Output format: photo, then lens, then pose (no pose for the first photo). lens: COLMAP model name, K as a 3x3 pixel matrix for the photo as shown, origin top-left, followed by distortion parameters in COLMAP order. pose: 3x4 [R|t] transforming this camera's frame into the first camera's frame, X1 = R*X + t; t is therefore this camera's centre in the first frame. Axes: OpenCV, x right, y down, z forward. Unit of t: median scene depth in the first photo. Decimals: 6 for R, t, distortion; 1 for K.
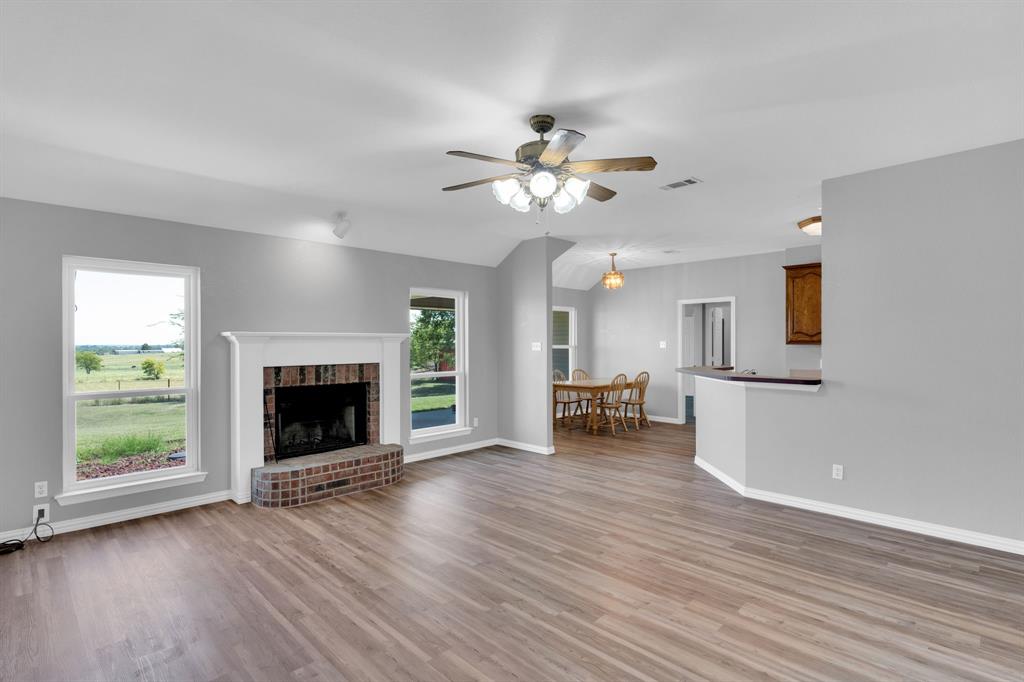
lens RADIAL K [[496.4, 0, 514.5], [0, 496.4, 344.0], [0, 0, 1]] dist [0.000905, -0.000166]
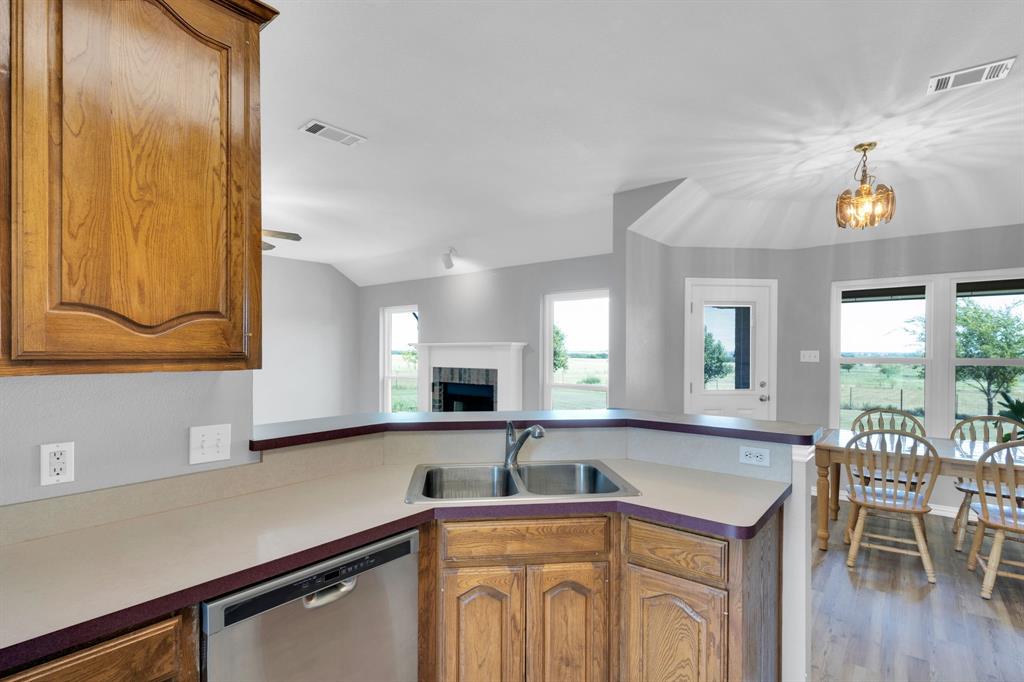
lens RADIAL K [[496.4, 0, 512.0], [0, 496.4, 351.2], [0, 0, 1]] dist [0.000905, -0.000166]
pose [[0.100749, 0.004420, -0.994902, 0.968072], [-0.004685, 0.999981, 0.003969, -0.007434], [0.994901, 0.004261, 0.100768, 1.068334]]
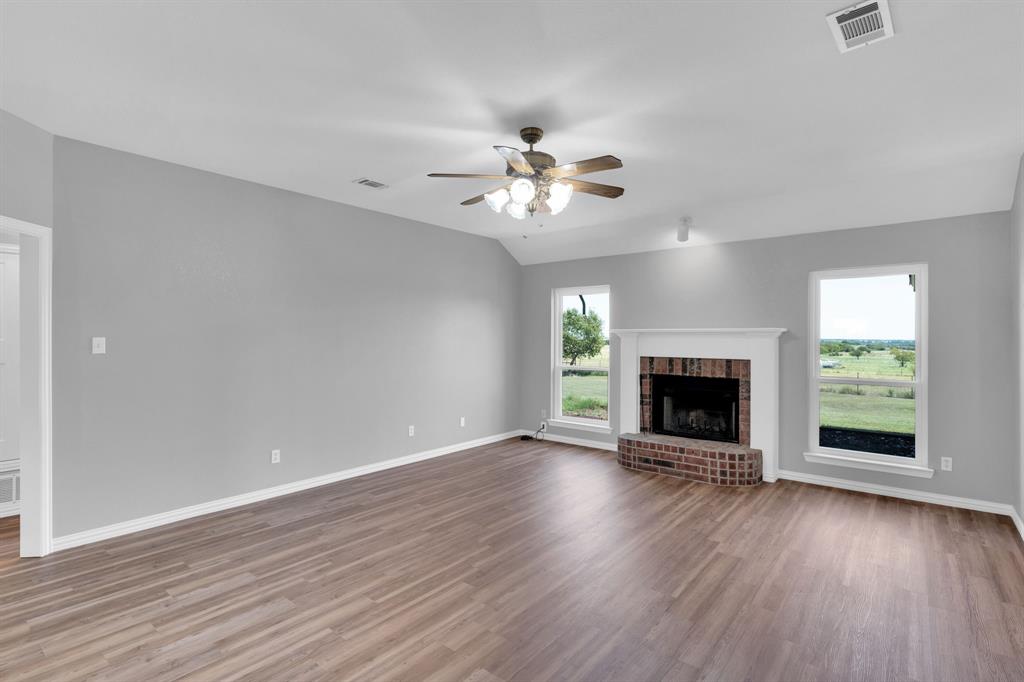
lens RADIAL K [[496.4, 0, 517.6], [0, 496.4, 337.3], [0, 0, 1]] dist [0.000905, -0.000166]
pose [[0.103402, 0.005141, -0.994626, 0.713955], [-0.007541, 0.999962, 0.004385, -0.005948], [0.994611, 0.007047, 0.103437, 0.546426]]
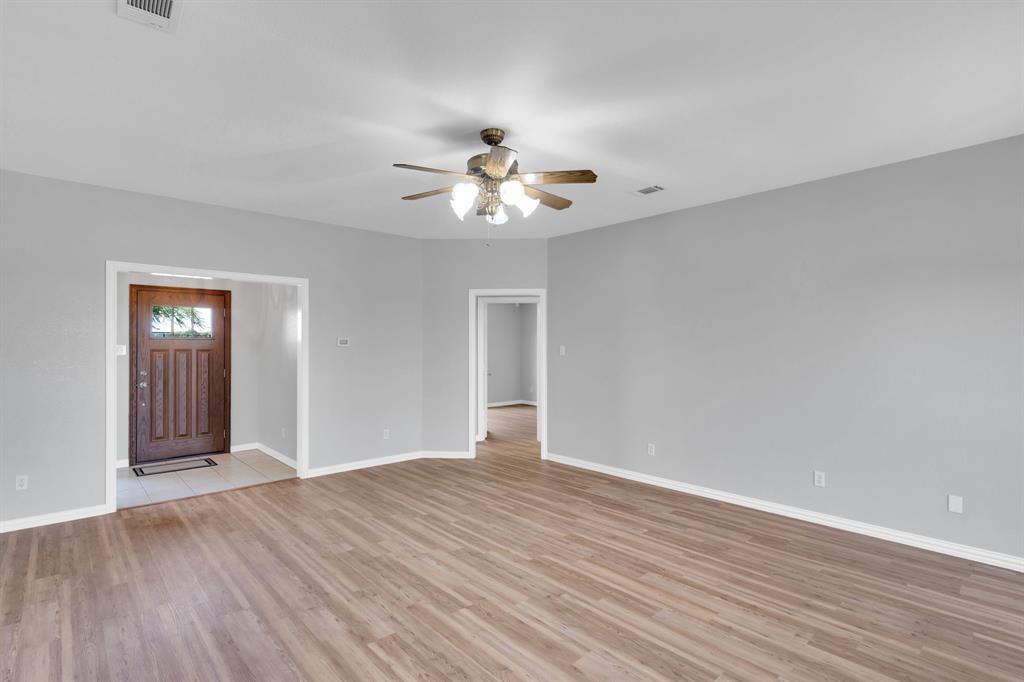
lens RADIAL K [[496.4, 0, 503.5], [0, 496.4, 342.1], [0, 0, 1]] dist [0.000905, -0.000166]
pose [[-0.997727, 0.004477, 0.067234, -0.023925], [0.004385, 0.999989, -0.001525, -0.006039], [-0.067240, -0.001227, -0.997736, 1.294953]]
